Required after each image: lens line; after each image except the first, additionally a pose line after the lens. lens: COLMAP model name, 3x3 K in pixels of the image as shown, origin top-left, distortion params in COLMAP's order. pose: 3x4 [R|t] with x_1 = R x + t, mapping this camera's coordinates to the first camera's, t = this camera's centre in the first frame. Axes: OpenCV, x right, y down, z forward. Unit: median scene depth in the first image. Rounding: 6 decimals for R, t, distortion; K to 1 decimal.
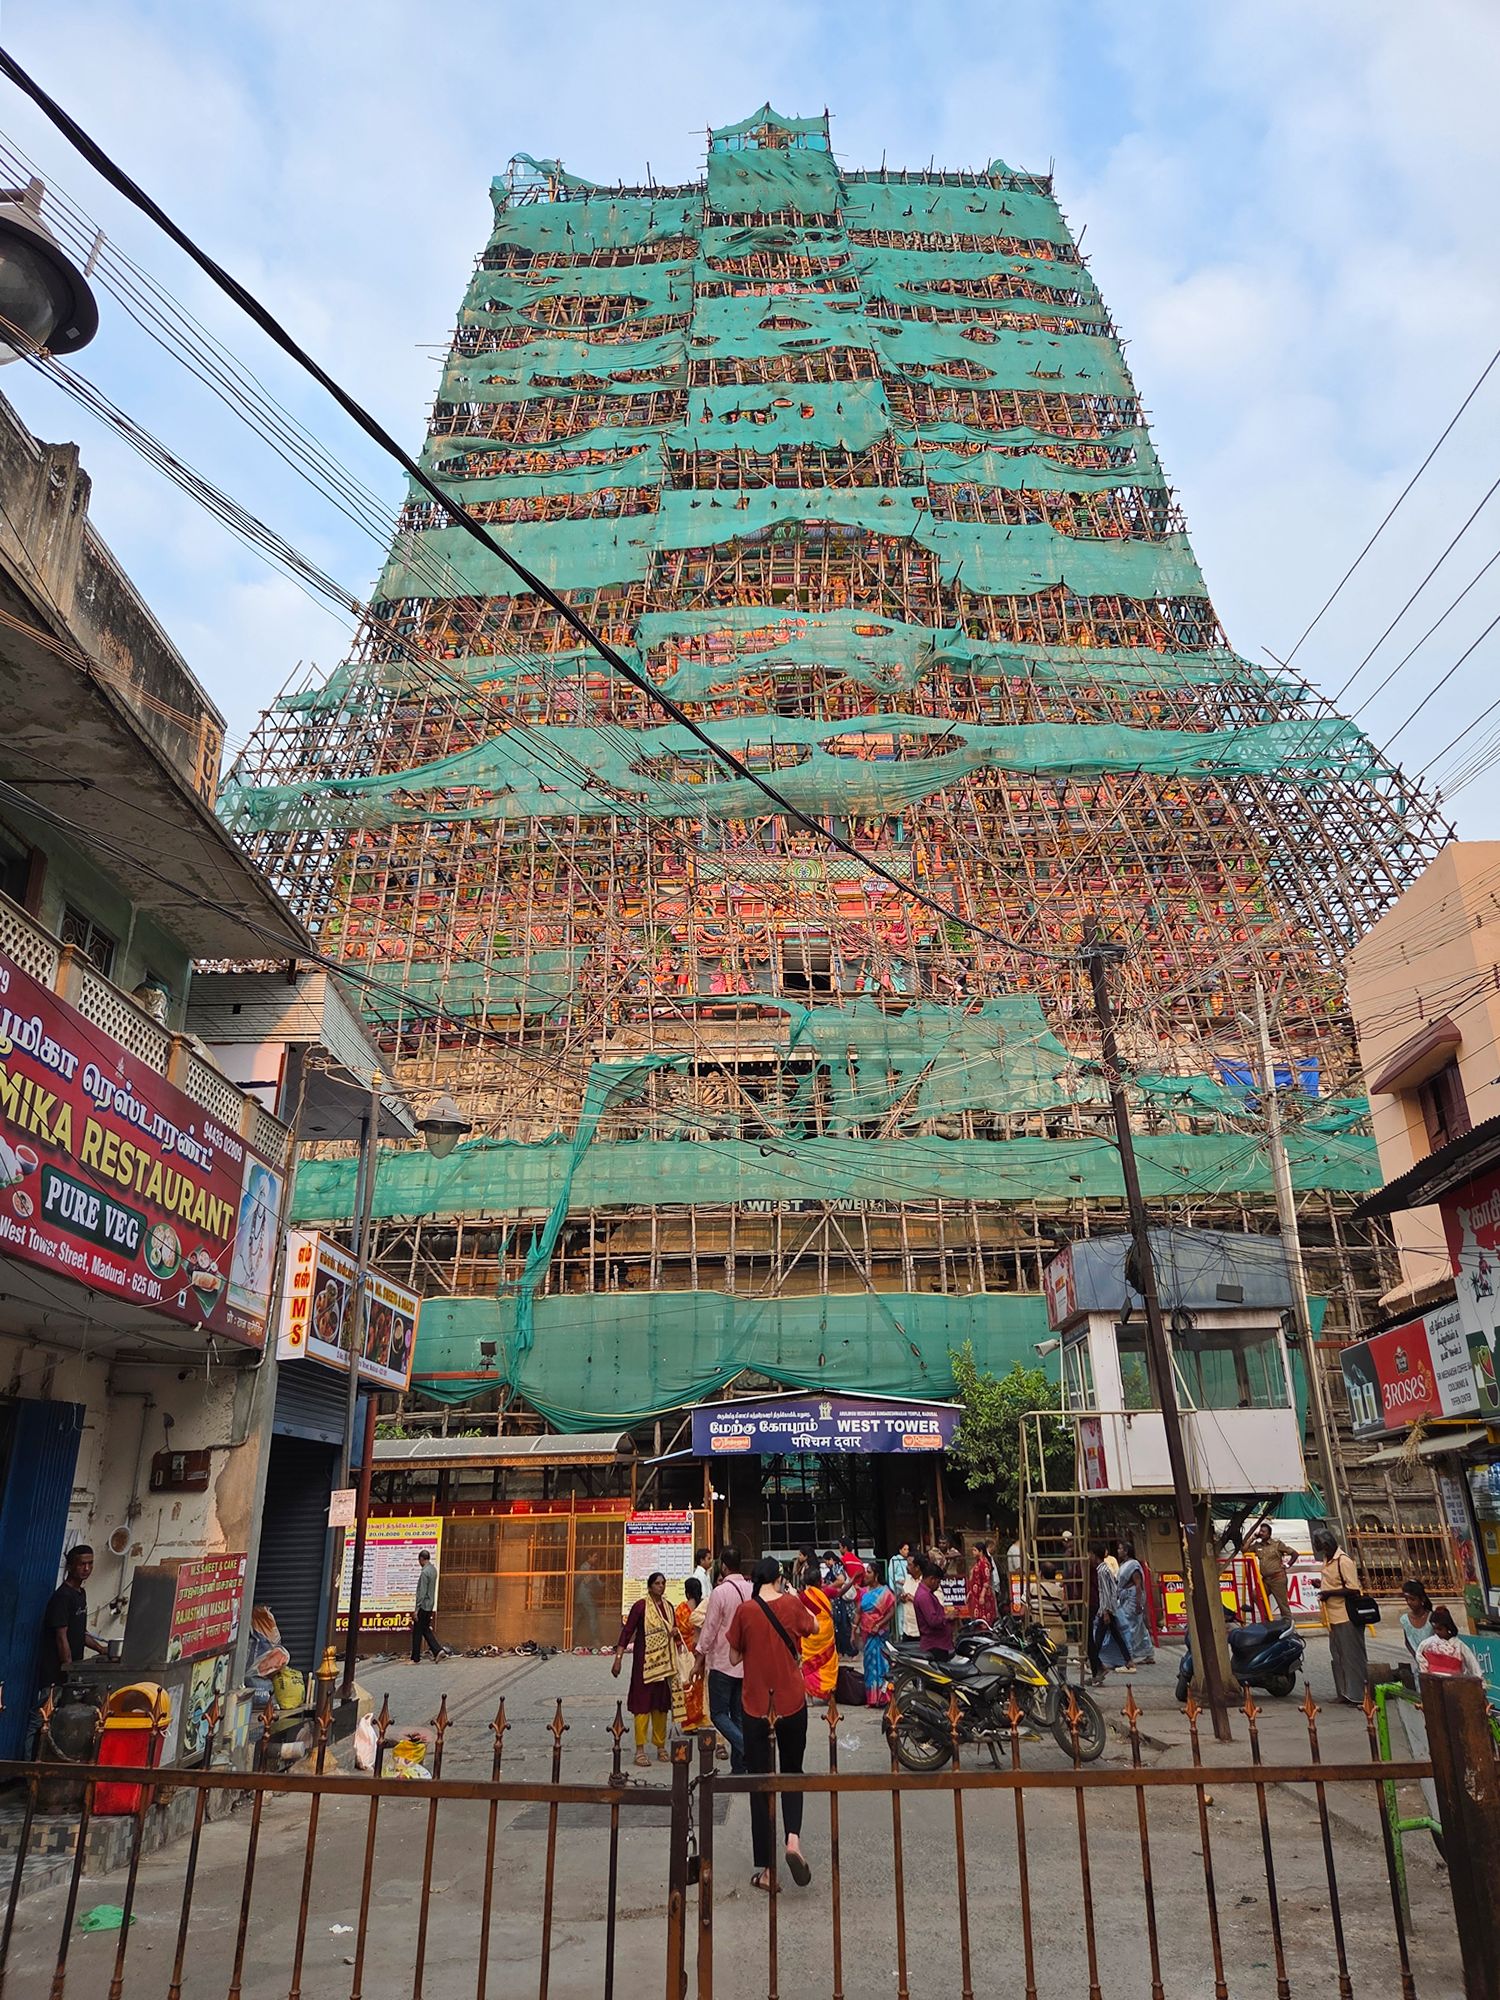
lens RADIAL K [[1364.9, 0, 762.5], [0, 1364.9, 1007.9], [0, 0, 1]] dist [0.013229, -0.005436]
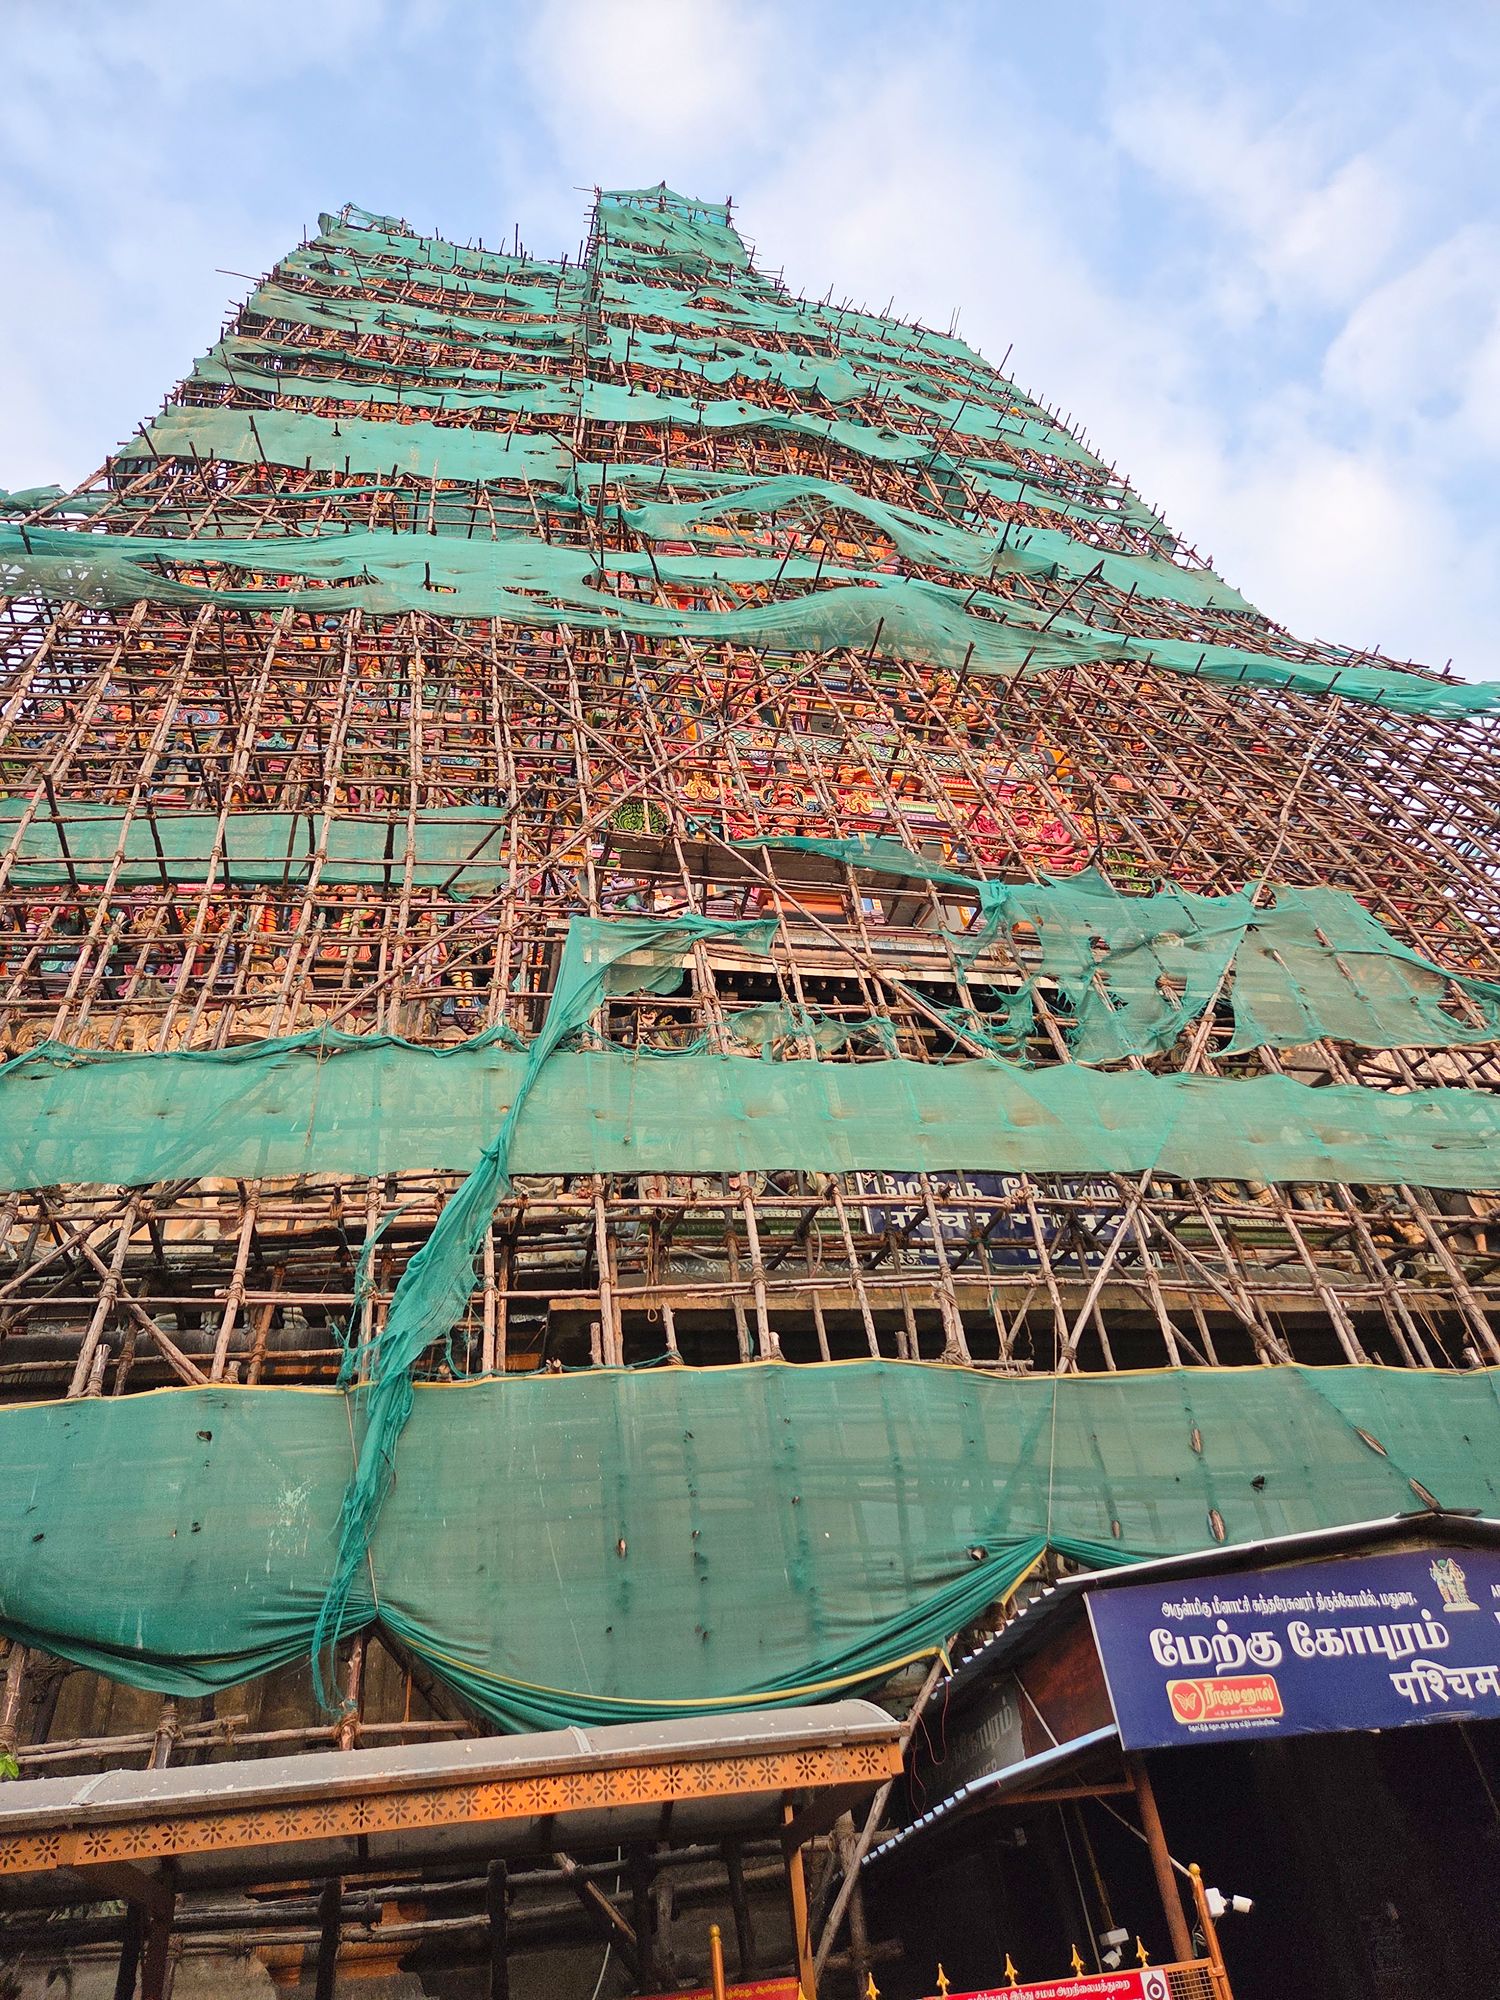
lens RADIAL K [[1364.9, 0, 766.1], [0, 1364.9, 998.4], [0, 0, 1]] dist [0.013229, -0.005436]
pose [[0.968064, 0.077267, 0.238499, -0.155607], [0.009837, 0.938882, -0.344100, 0.208657], [-0.250510, 0.335456, 0.908138, 0.527164]]
